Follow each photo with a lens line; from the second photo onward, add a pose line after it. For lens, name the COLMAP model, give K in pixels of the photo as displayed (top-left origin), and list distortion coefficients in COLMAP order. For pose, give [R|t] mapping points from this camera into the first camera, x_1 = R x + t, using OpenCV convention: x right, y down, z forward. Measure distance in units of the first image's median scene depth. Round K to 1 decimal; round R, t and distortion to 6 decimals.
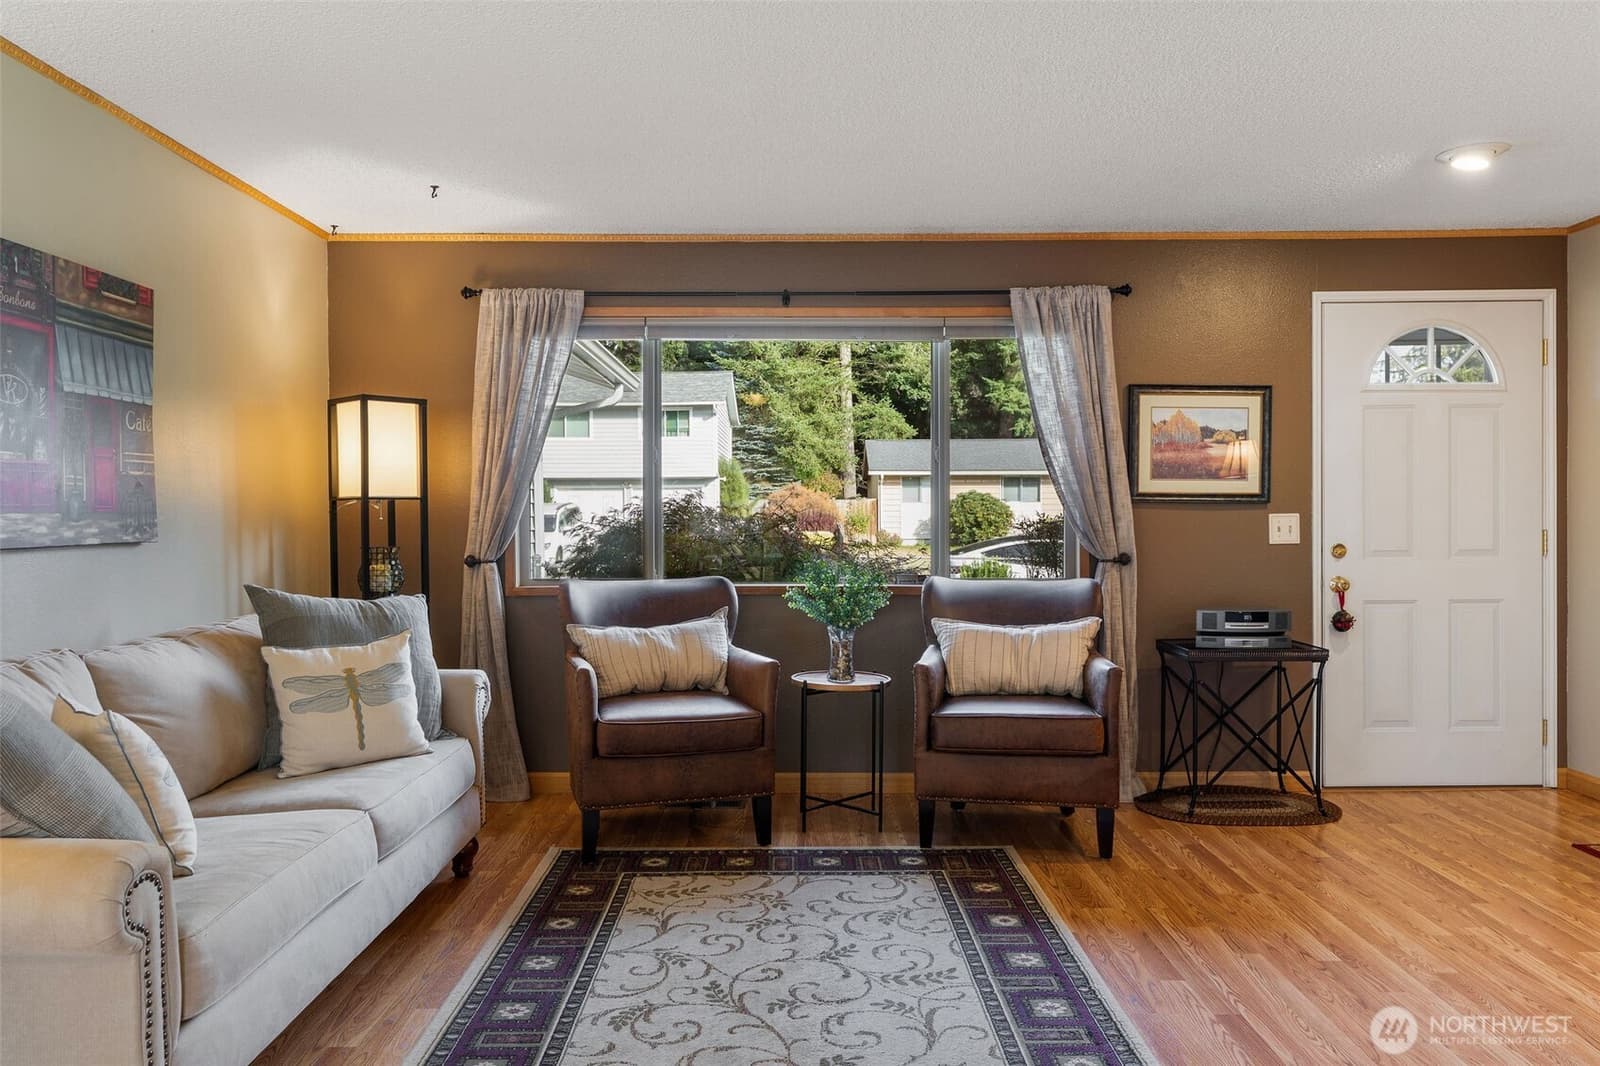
lens RADIAL K [[1192.8, 0, 746.2], [0, 1192.8, 530.9], [0, 0, 1]] dist [0.002833, -0.003123]
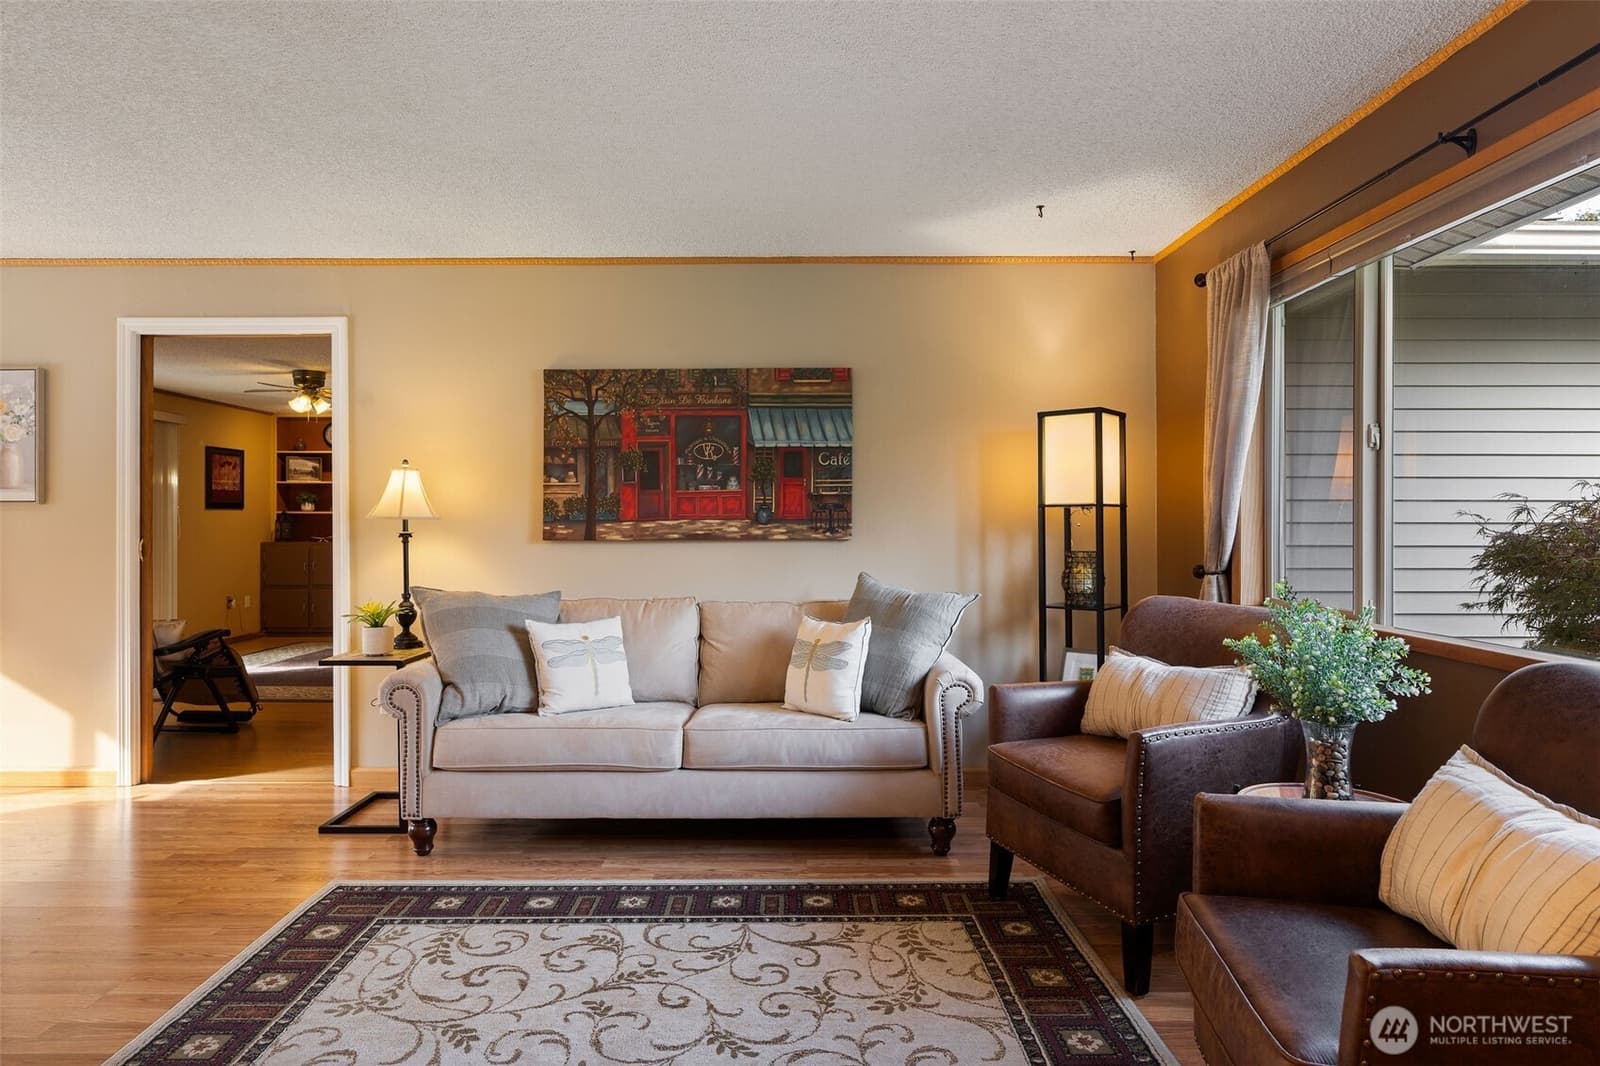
lens RADIAL K [[930.2, 0, 794.6], [0, 930.2, 521.6], [0, 0, 1]] dist [-0.007118, 0.002305]
pose [[0.006954, 0.002742, -0.999972, 0.694402], [-0.013471, 0.999906, 0.002649, -0.015460], [0.999885, 0.013453, 0.006990, 0.985495]]
